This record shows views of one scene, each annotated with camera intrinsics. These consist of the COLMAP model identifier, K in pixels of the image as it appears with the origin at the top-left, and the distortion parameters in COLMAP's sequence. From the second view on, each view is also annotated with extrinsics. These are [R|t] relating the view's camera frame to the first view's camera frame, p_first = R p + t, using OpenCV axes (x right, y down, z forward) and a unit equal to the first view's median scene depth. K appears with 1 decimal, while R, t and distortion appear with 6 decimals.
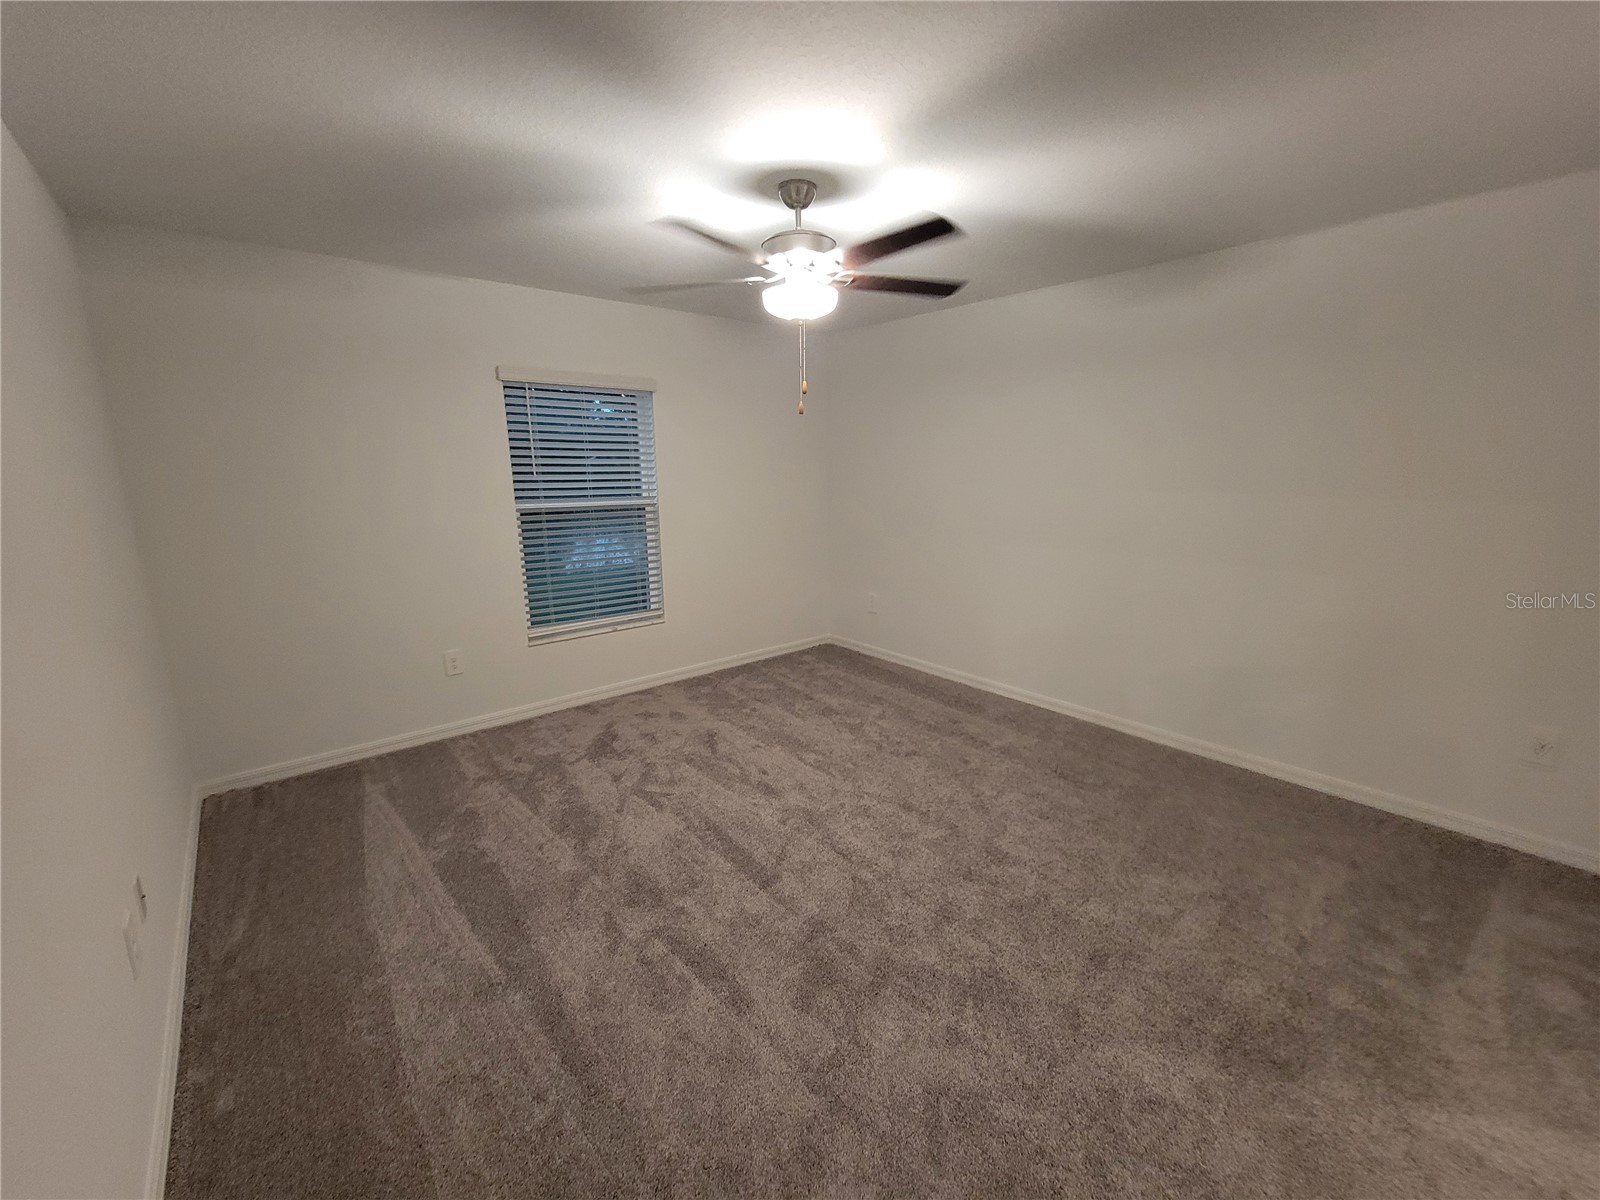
lens RADIAL K [[643.8, 0, 804.1], [0, 643.8, 608.5], [0, 0, 1]] dist [-0.000315, -0.000109]
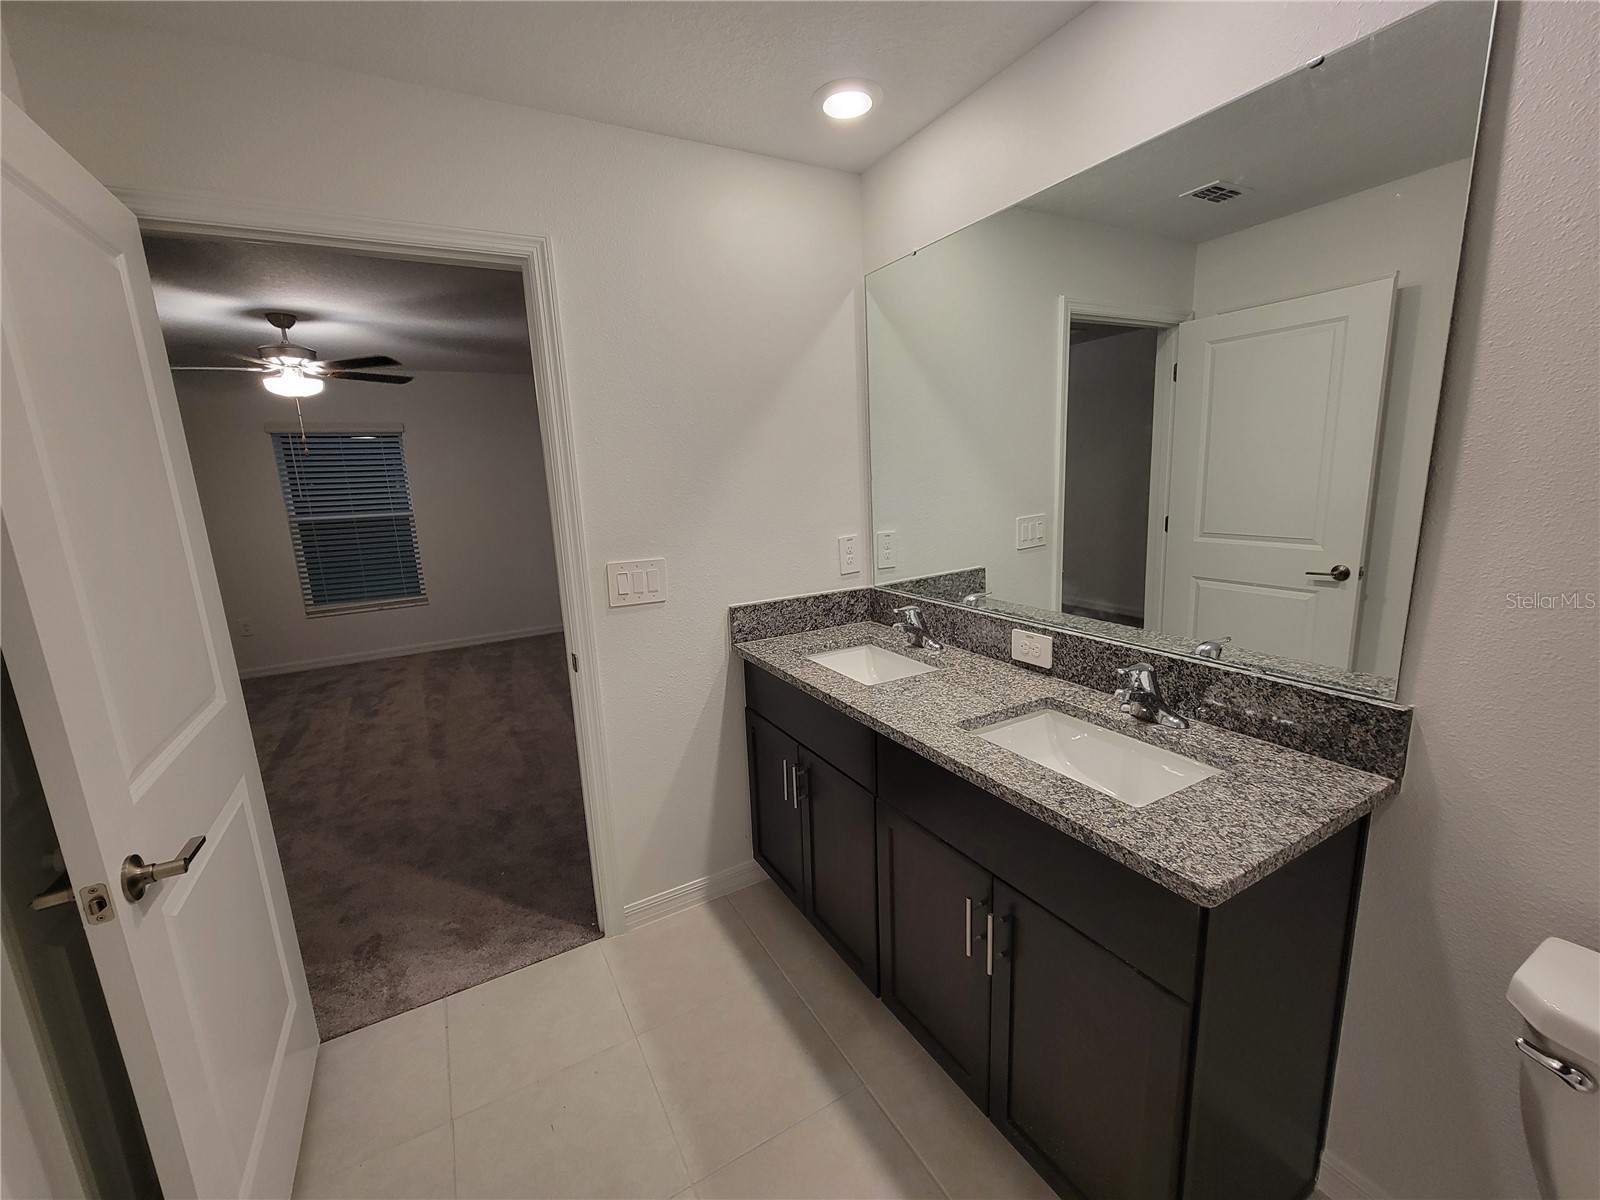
lens RADIAL K [[643.8, 0, 793.1], [0, 643.8, 595.9], [0, 0, 1]] dist [-0.000315, -0.000109]
pose [[0.982026, 0.000879, -0.188742, 0.970479], [-0.007843, 0.999316, -0.036152, 0.057509], [0.188581, 0.036983, 0.981361, -0.195924]]
